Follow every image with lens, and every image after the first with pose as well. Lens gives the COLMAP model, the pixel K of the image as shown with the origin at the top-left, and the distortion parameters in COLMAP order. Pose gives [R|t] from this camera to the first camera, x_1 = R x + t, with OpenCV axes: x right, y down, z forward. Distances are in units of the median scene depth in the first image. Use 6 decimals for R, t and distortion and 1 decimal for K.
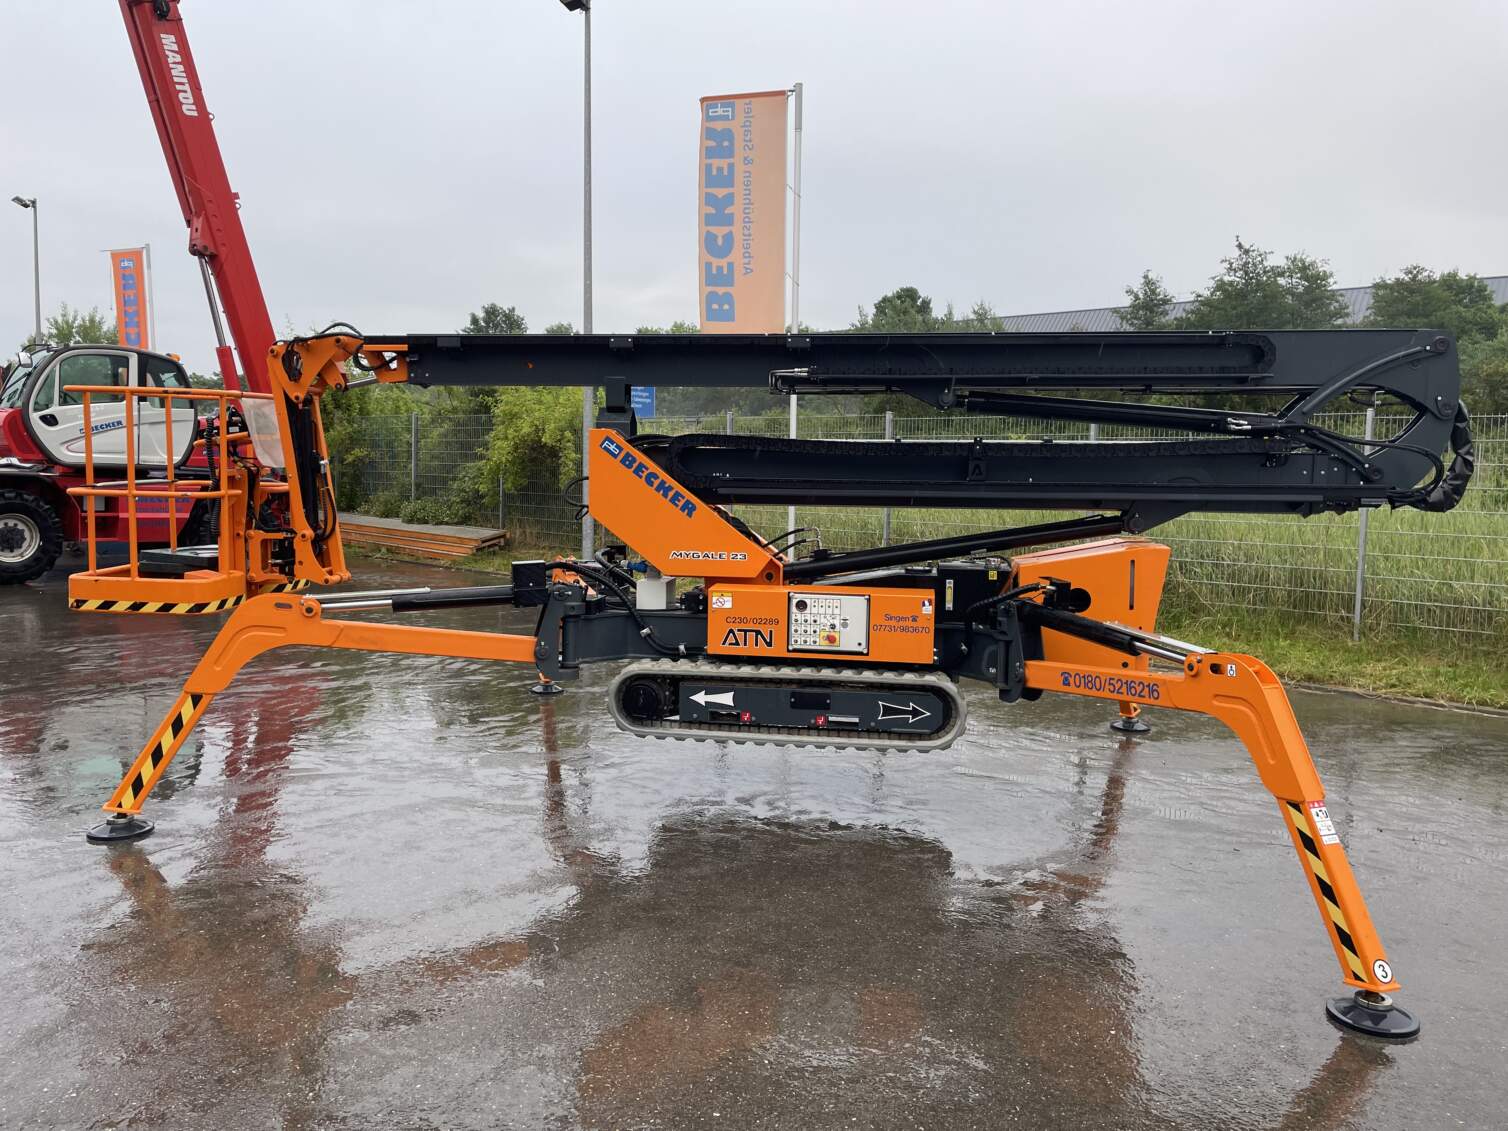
lens RADIAL K [[1137.8, 0, 755.7], [0, 1137.8, 538.3], [0, 0, 1]] dist [0.090885, -0.108786]
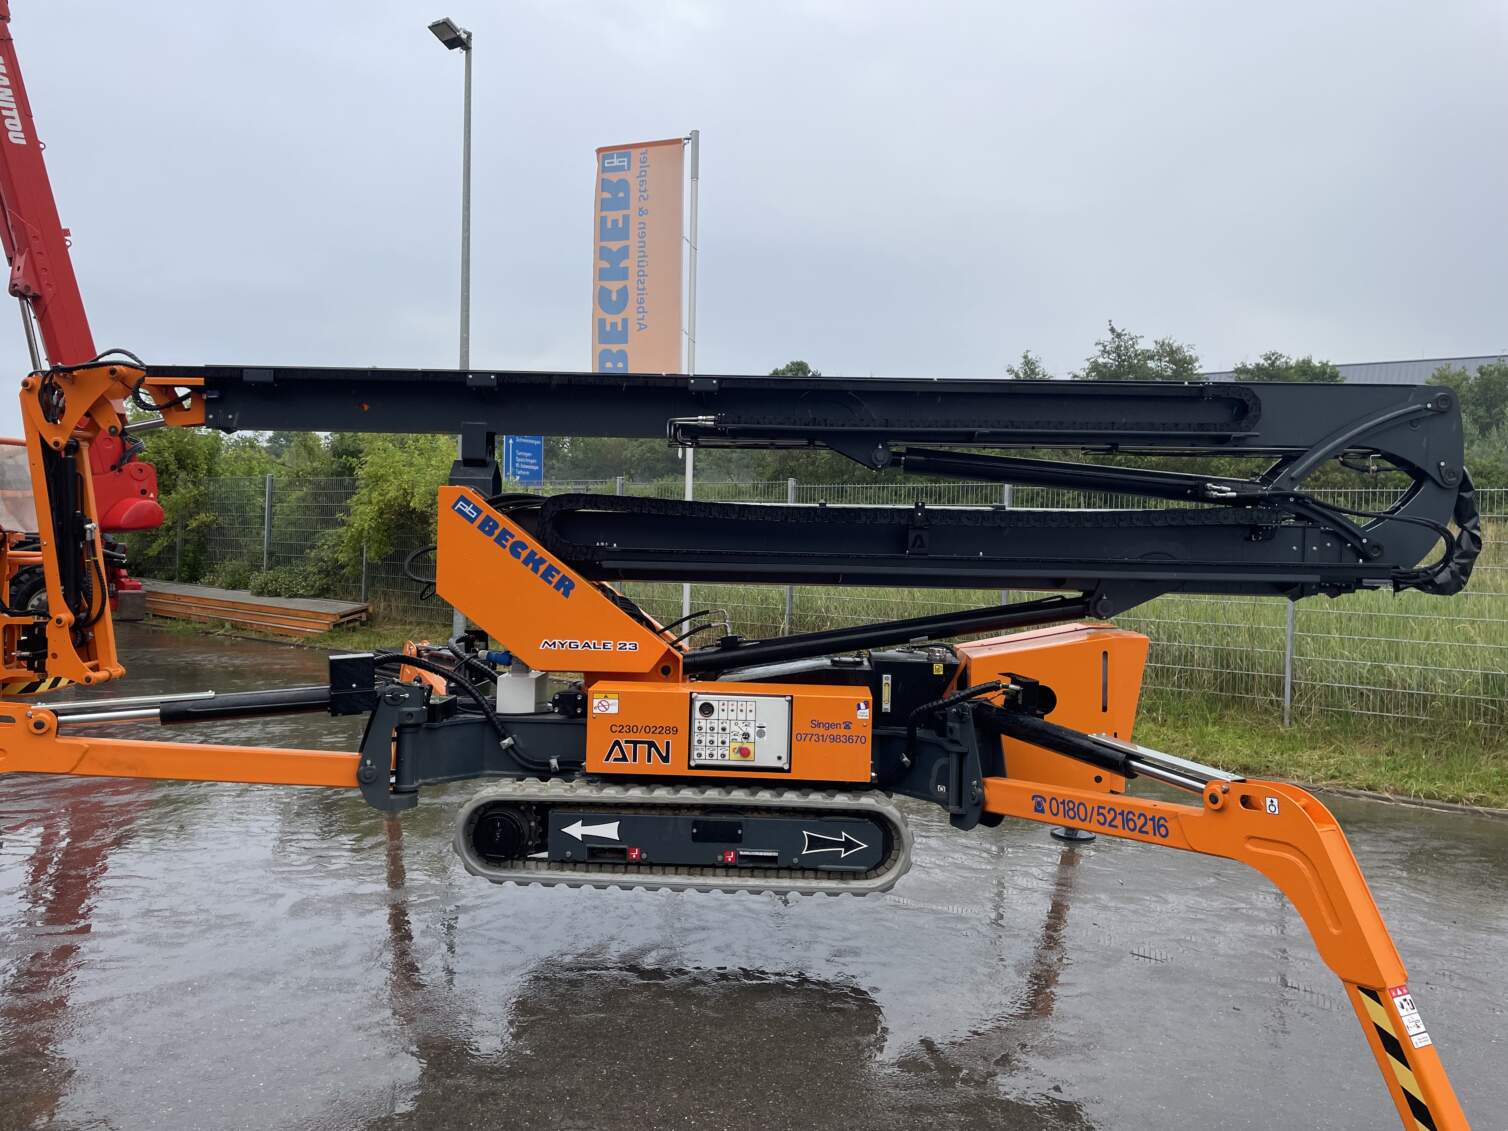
lens RADIAL K [[1137.8, 0, 770.5], [0, 1137.8, 543.5], [0, 0, 1]] dist [0.090885, -0.108786]
pose [[0.994088, 0.007015, 0.108355, -0.002325], [-0.000854, 0.998385, -0.056810, -0.010900], [-0.108578, 0.056381, 0.992488, 0.184604]]
